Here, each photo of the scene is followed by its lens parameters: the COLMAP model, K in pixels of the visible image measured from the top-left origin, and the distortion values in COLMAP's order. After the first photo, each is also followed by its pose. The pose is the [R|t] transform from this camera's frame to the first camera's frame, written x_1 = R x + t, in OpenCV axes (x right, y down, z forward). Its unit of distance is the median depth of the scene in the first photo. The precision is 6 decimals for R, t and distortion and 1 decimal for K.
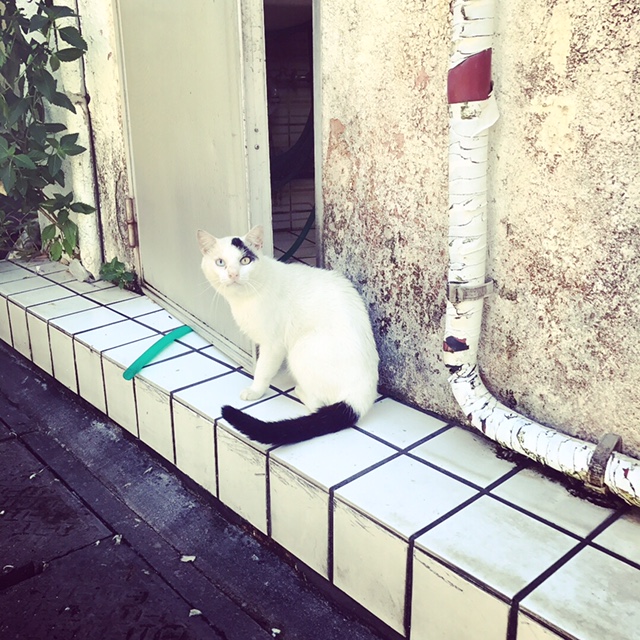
lens RADIAL K [[679.6, 0, 318.6], [0, 679.6, 319.2], [0, 0, 1]] dist [0.025853, 0.000000]
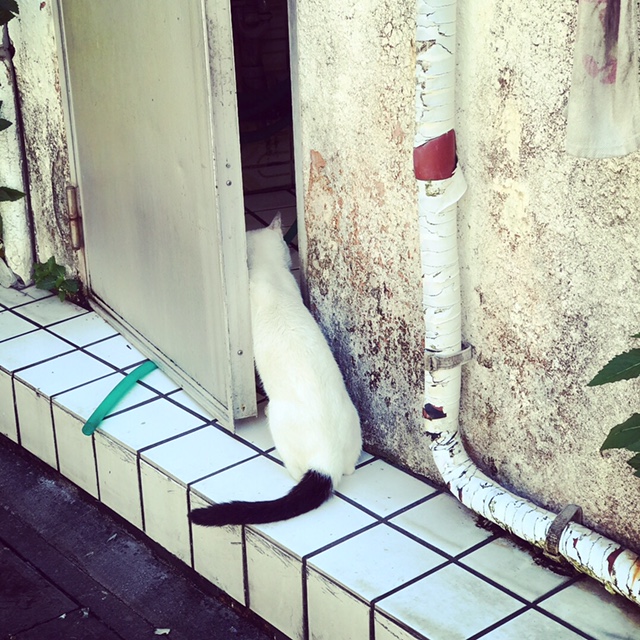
lens RADIAL K [[1494.5, 0, 320.6], [0, 1494.5, 320.0], [0, 0, 1]] dist [0.029269, 0.000000]
pose [[0.998235, -0.007220, -0.058950, 0.152759], [0.011850, 0.996838, 0.078573, -0.239455], [0.058197, -0.079133, 0.995164, -1.021367]]
